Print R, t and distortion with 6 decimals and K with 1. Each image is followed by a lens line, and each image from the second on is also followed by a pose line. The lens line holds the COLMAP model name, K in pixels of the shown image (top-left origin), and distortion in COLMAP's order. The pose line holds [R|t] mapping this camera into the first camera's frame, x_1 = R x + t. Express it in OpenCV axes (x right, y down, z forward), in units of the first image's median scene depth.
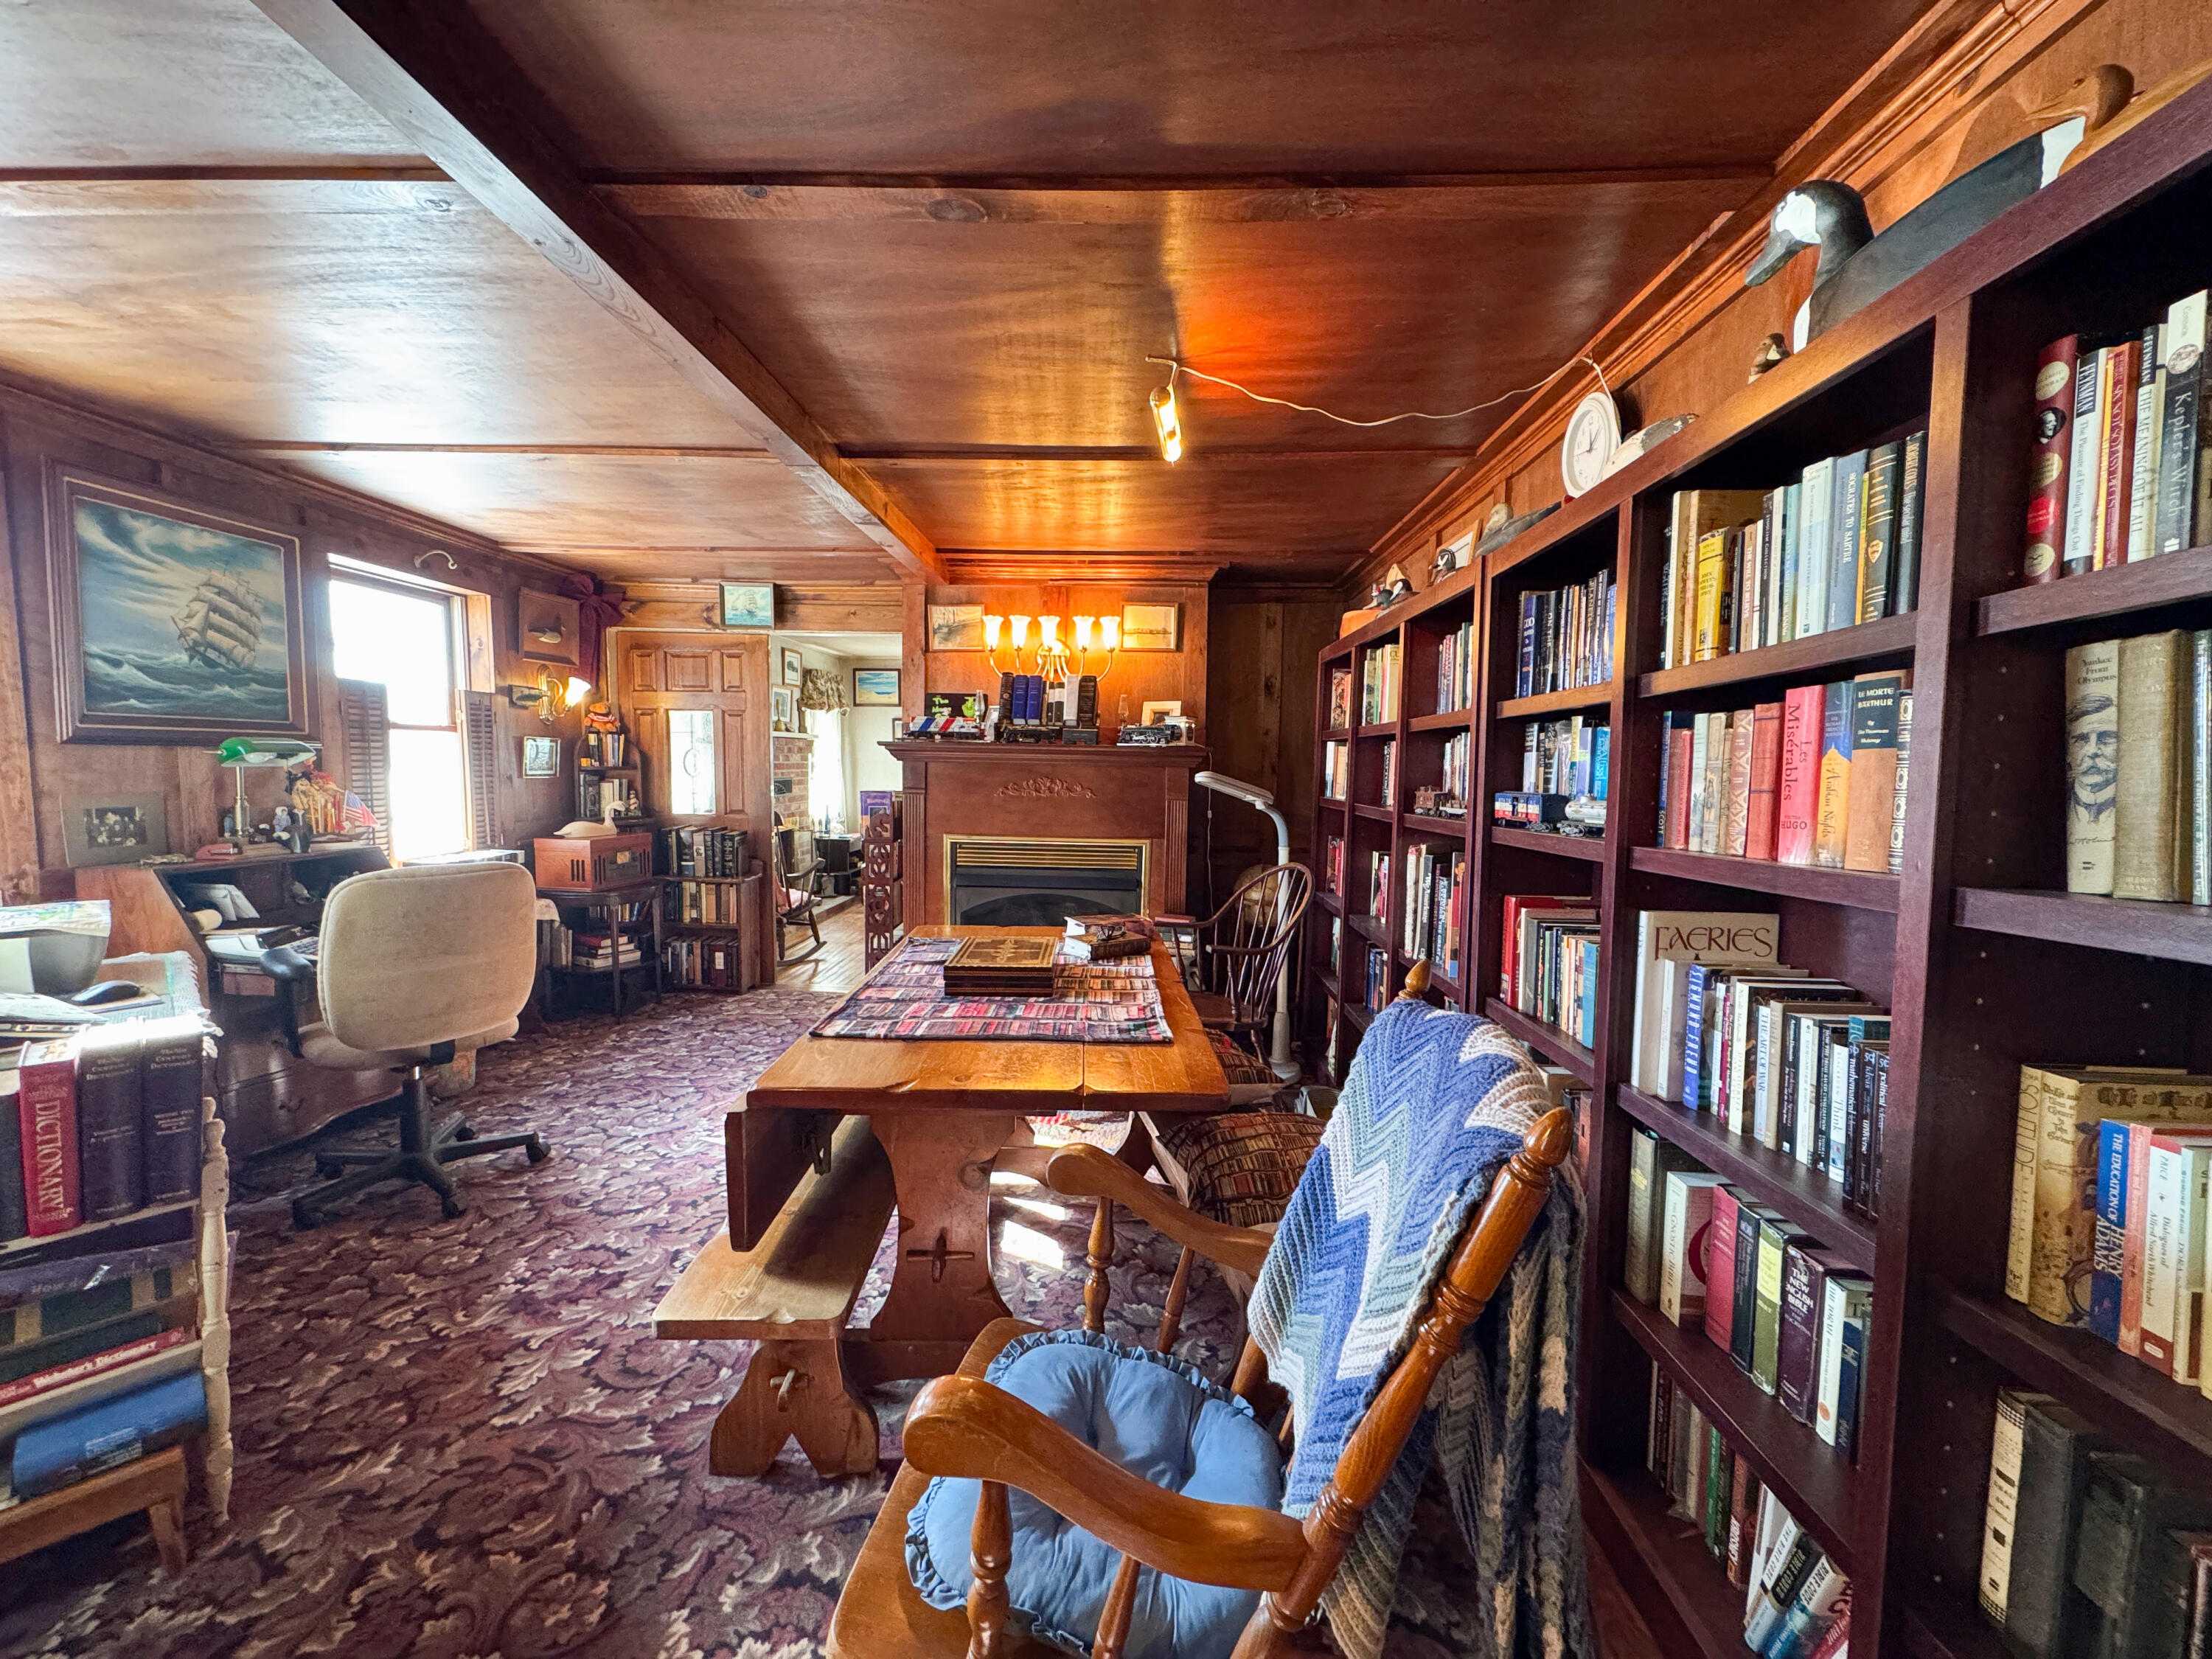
lens RADIAL K [[884.5, 0, 1066.6], [0, 884.5, 818.6], [0, 0, 1]] dist [-0.001170, -0.000157]
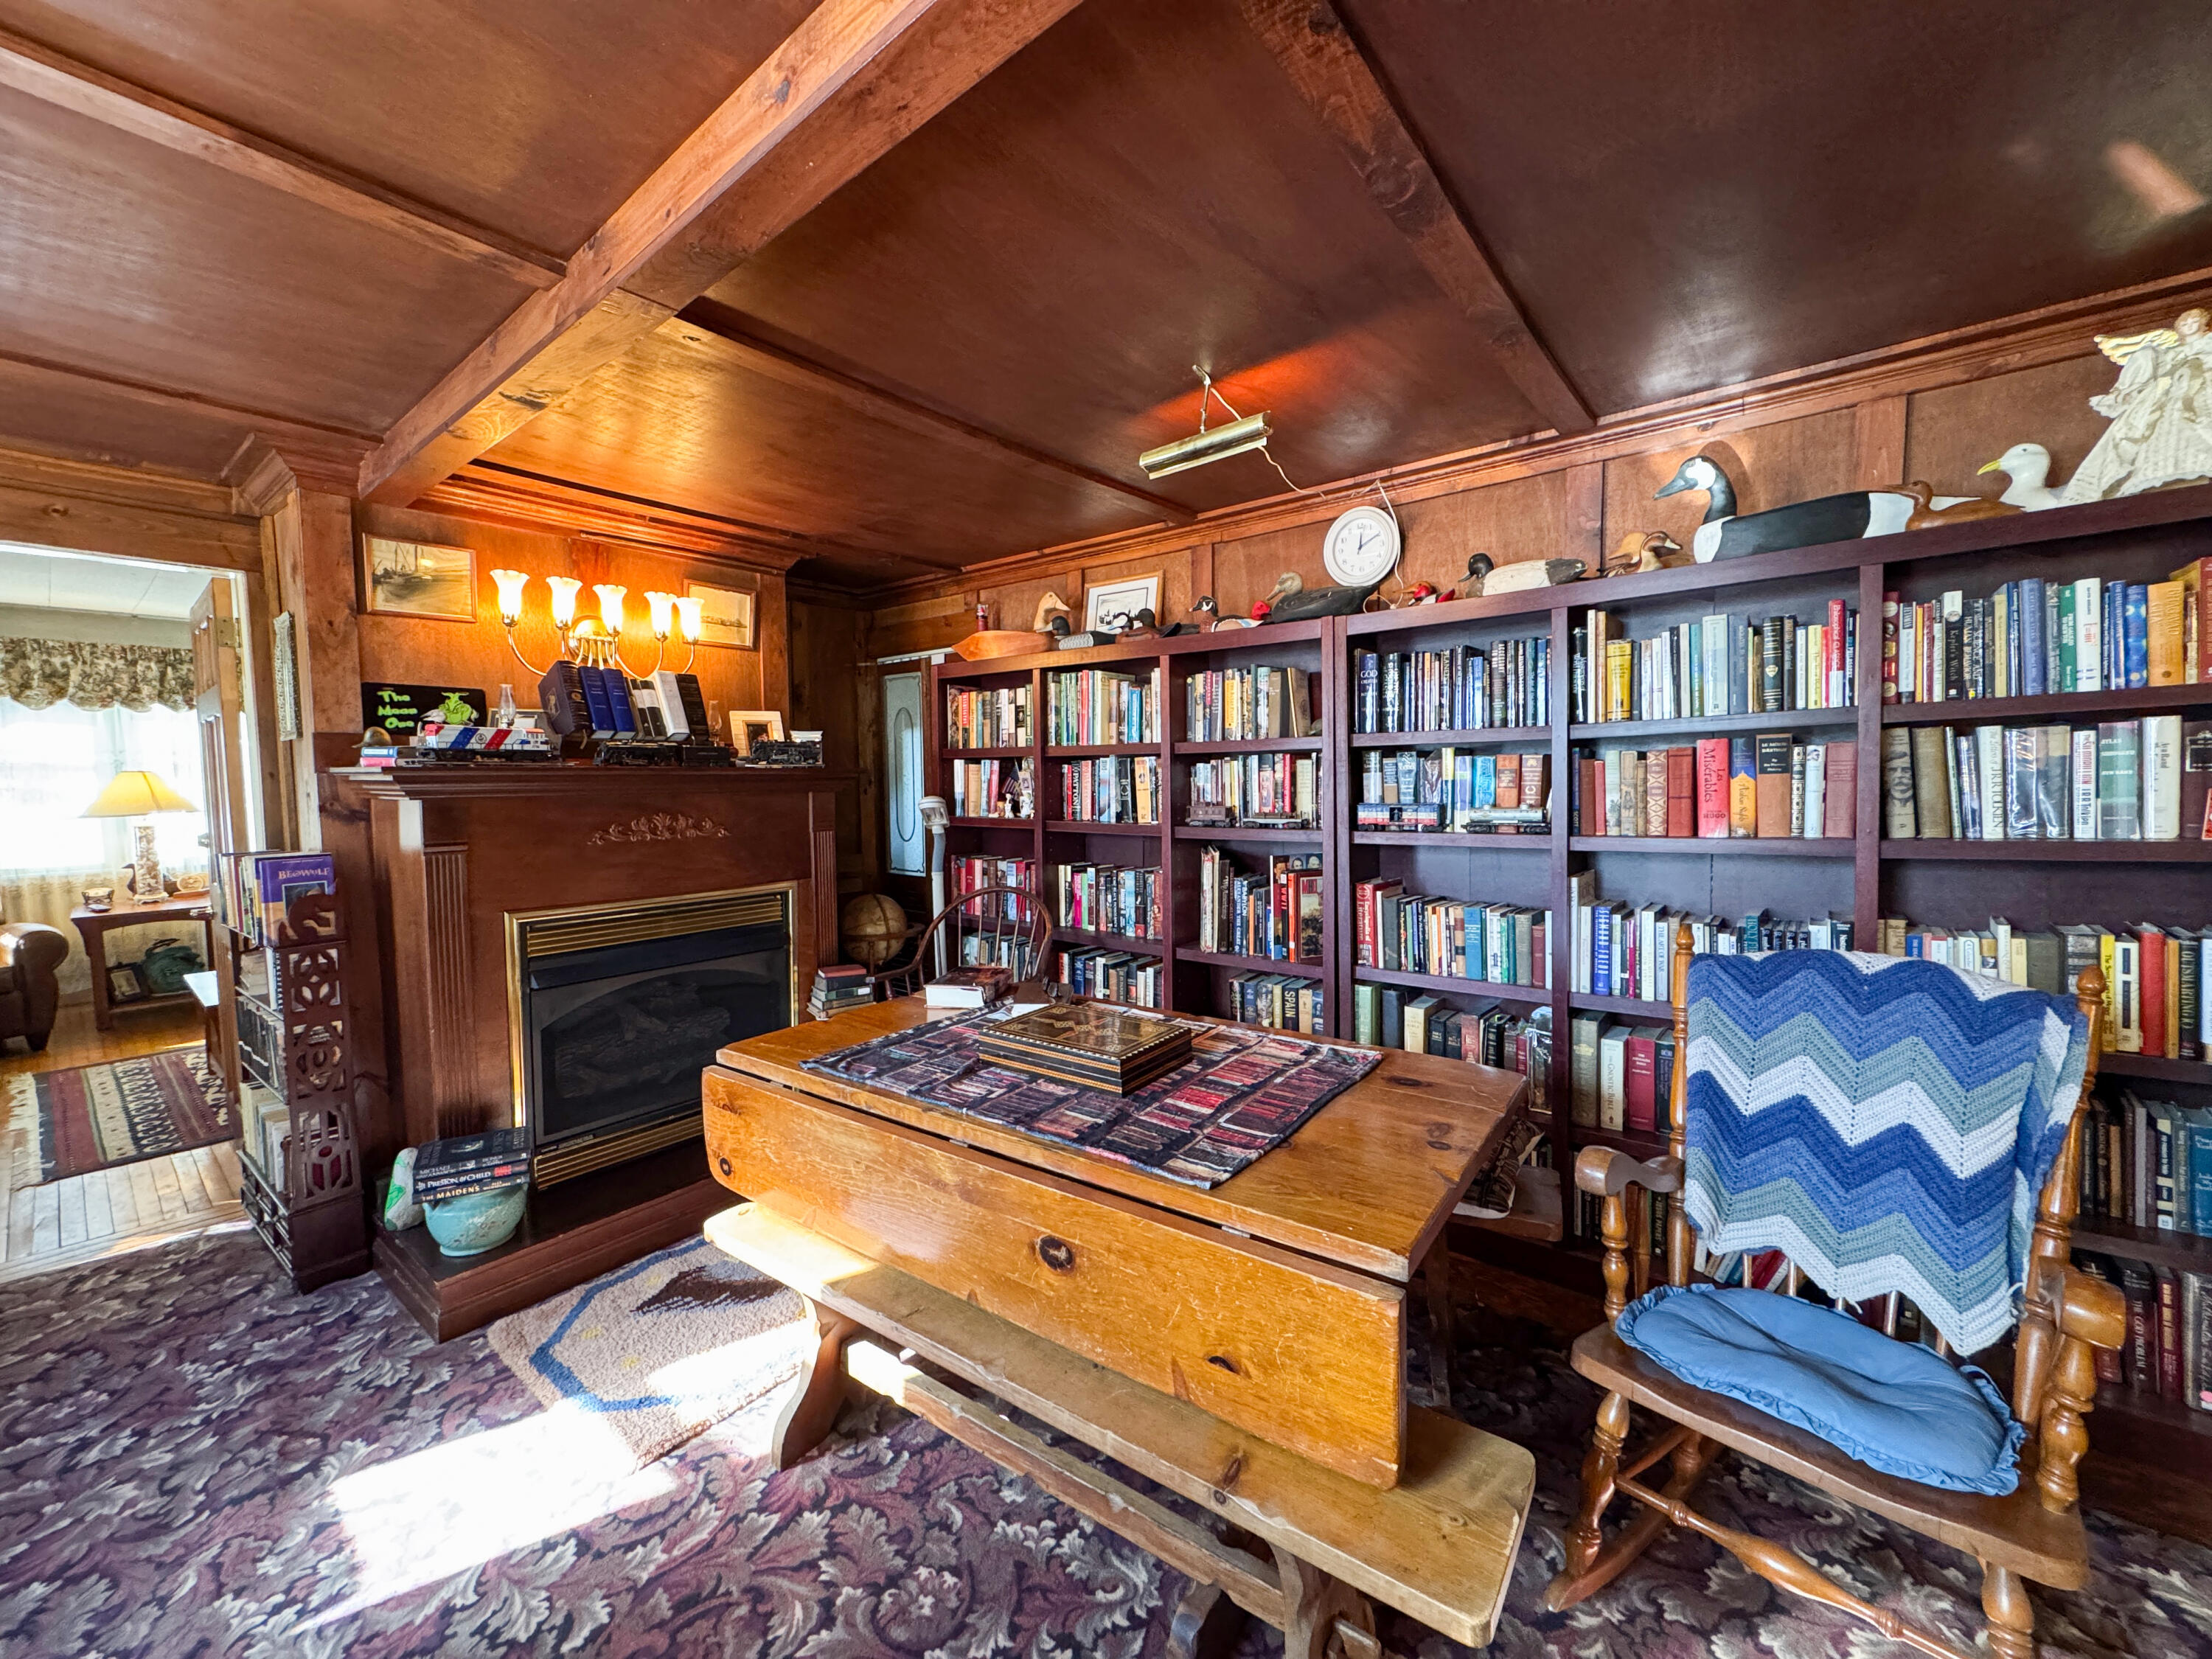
lens RADIAL K [[884.5, 0, 1114.6], [0, 884.5, 825.8], [0, 0, 1]] dist [-0.001170, -0.000157]
pose [[0.575299, -0.072011, 0.814767, -0.396623], [0.070545, 0.996774, 0.038286, -0.037568], [-0.814895, 0.035452, 0.578523, 0.281374]]
